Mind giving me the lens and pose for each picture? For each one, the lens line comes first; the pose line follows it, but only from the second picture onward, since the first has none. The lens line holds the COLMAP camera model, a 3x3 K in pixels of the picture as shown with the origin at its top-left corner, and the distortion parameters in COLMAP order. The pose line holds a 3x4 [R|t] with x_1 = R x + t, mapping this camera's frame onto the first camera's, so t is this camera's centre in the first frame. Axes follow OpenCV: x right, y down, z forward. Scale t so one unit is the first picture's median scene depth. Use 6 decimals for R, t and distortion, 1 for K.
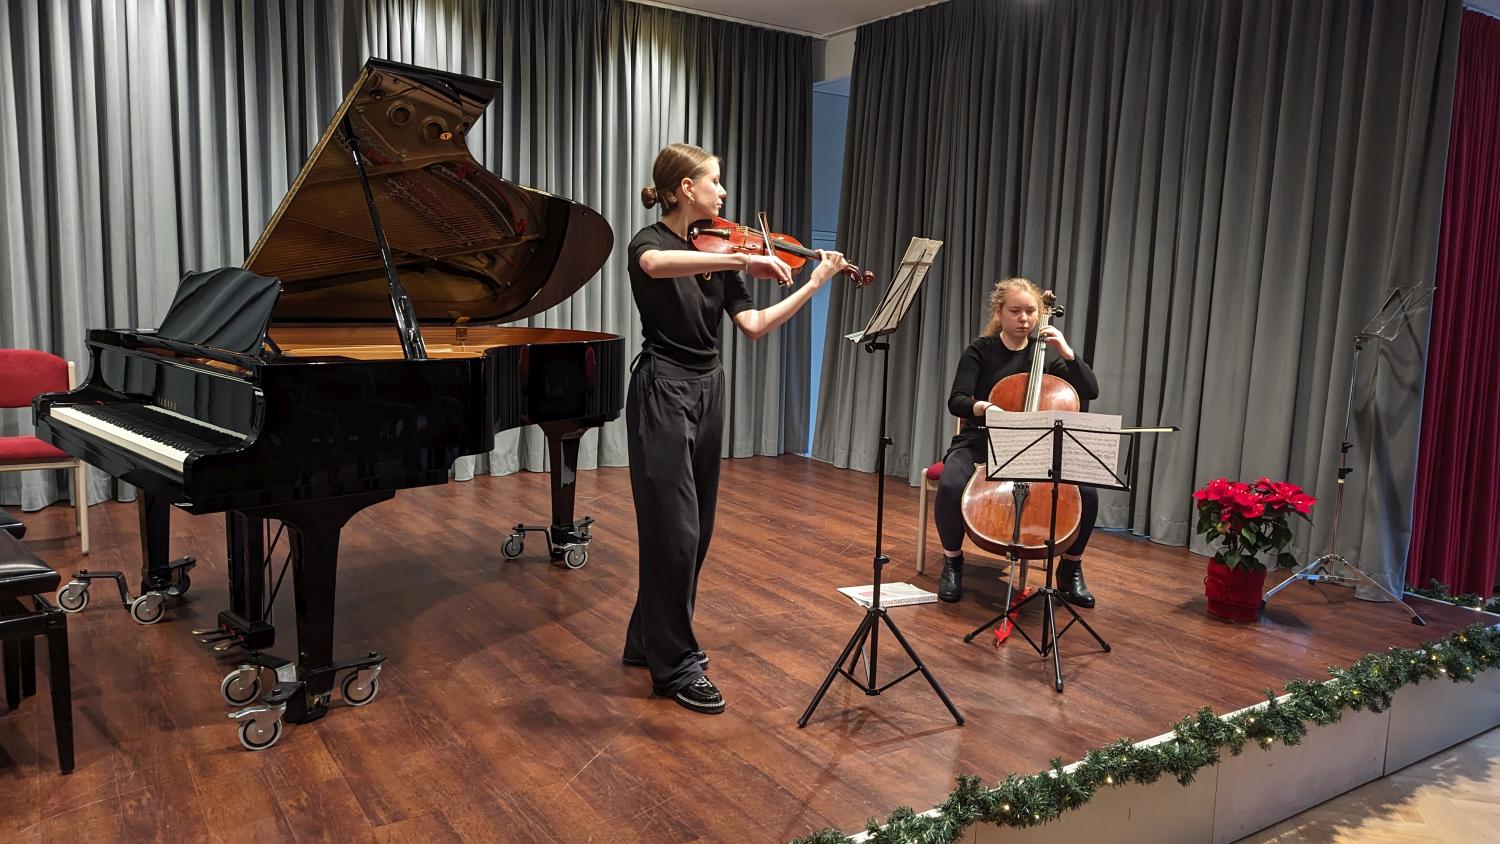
lens RADIAL K [[1036.9, 0, 737.5], [0, 1036.9, 442.9], [0, 0, 1]] dist [0.055988, -0.017793]
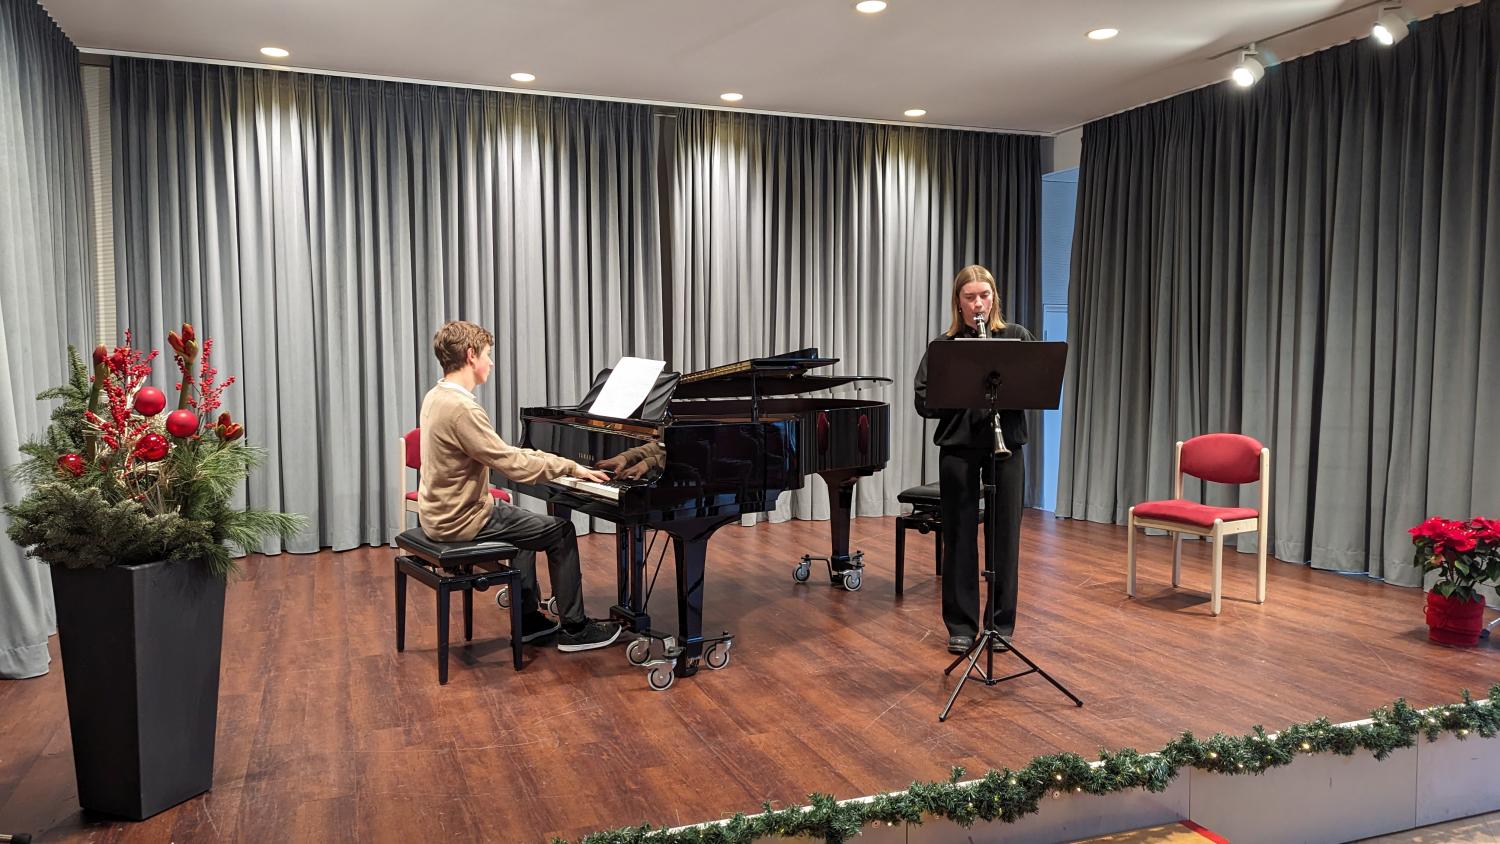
lens RADIAL K [[1036.9, 0, 747.9], [0, 1036.9, 426.0], [0, 0, 1]] dist [0.055988, -0.017793]
pose [[0.978102, -0.018886, -0.207267, -0.022714], [0.001976, 0.996672, -0.081489, 0.034121], [0.208117, 0.079295, 0.974884, -0.317323]]
